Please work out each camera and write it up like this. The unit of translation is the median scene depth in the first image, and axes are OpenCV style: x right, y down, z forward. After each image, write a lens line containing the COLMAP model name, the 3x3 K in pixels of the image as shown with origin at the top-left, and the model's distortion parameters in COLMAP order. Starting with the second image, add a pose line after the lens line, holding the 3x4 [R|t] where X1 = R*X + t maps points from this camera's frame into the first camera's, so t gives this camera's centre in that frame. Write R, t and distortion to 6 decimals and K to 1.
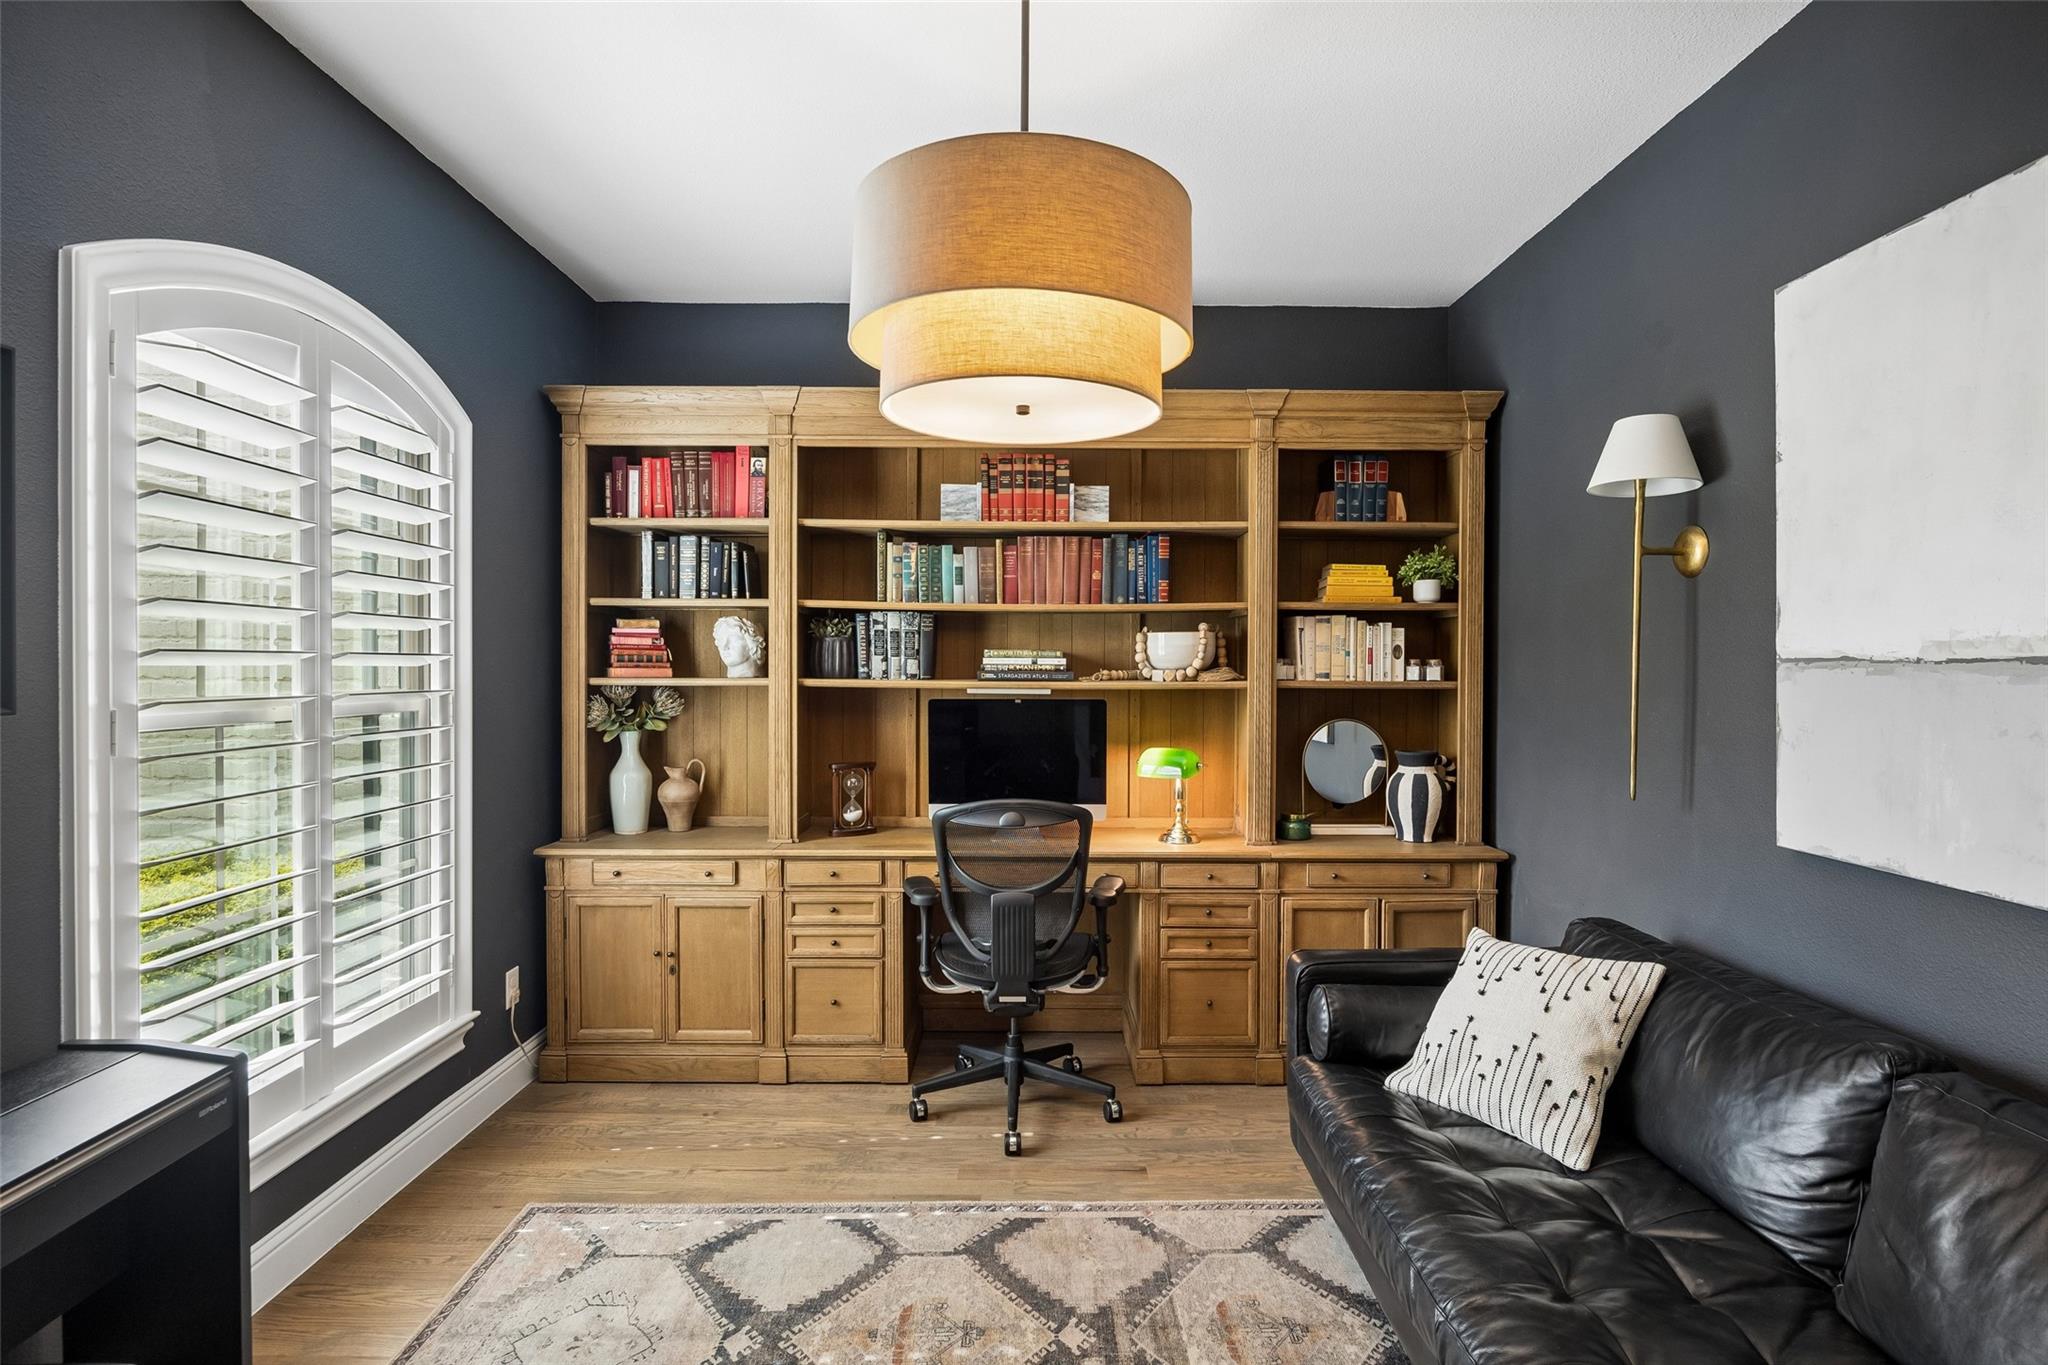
lens RADIAL K [[1064.6, 0, 1024.0], [0, 1064.6, 682.5], [0, 0, 1]] dist [0.000387, 0.000041]
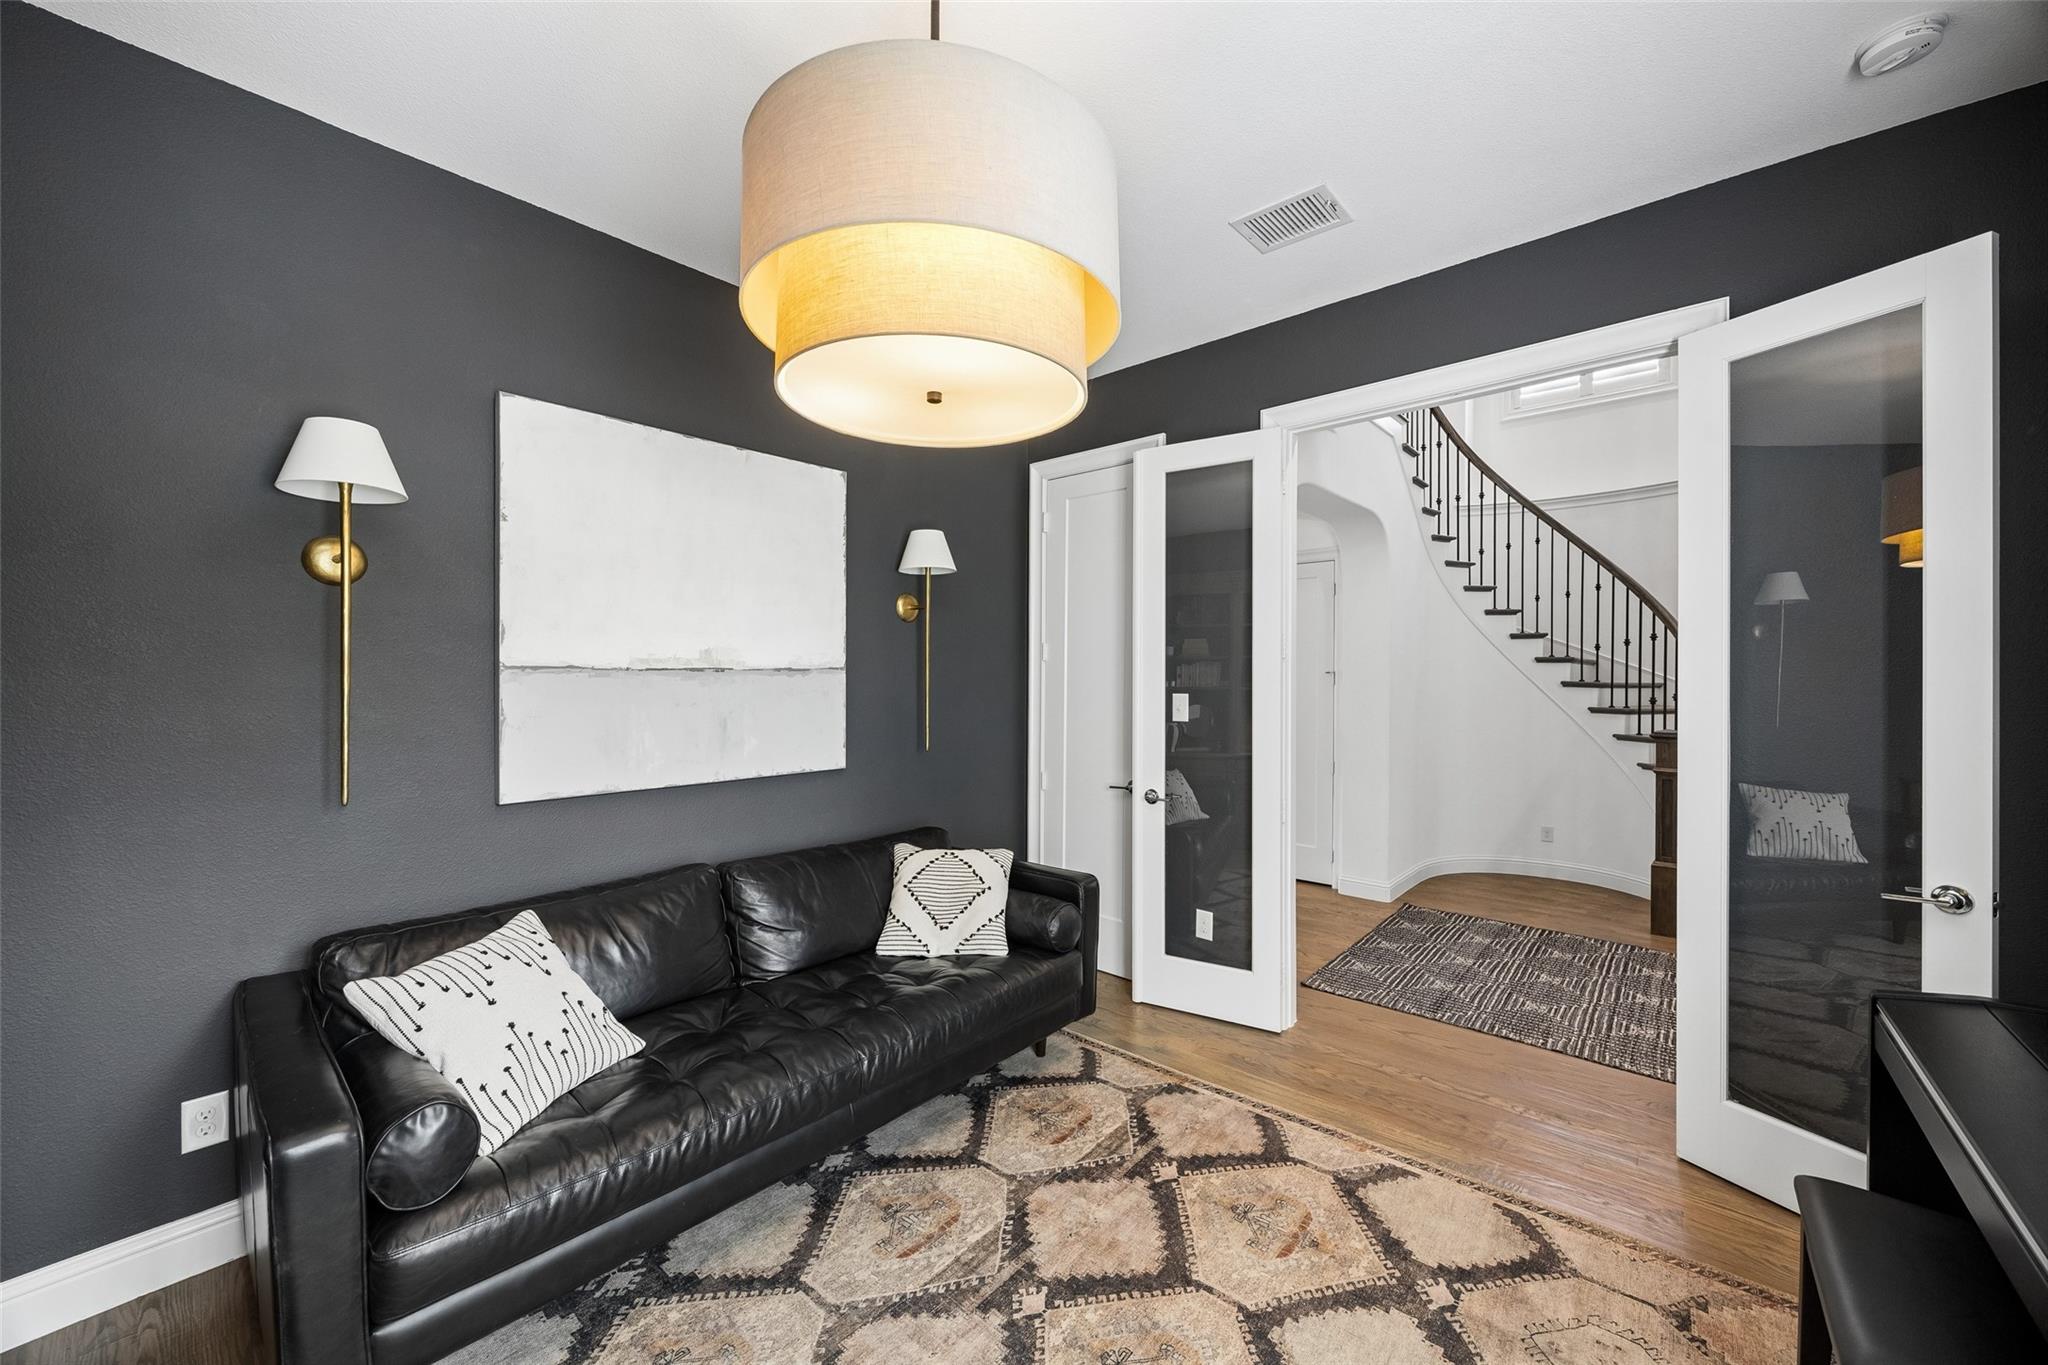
lens RADIAL K [[774.0, 0, 1025.1], [0, 774.0, 660.6], [0, 0, 1]] dist [-0.000385, -0.000028]
pose [[-0.750250, -0.005332, 0.661132, -0.426549], [0.003818, 0.999916, 0.012396, -0.049215], [-0.661143, 0.011825, -0.750167, 1.695397]]
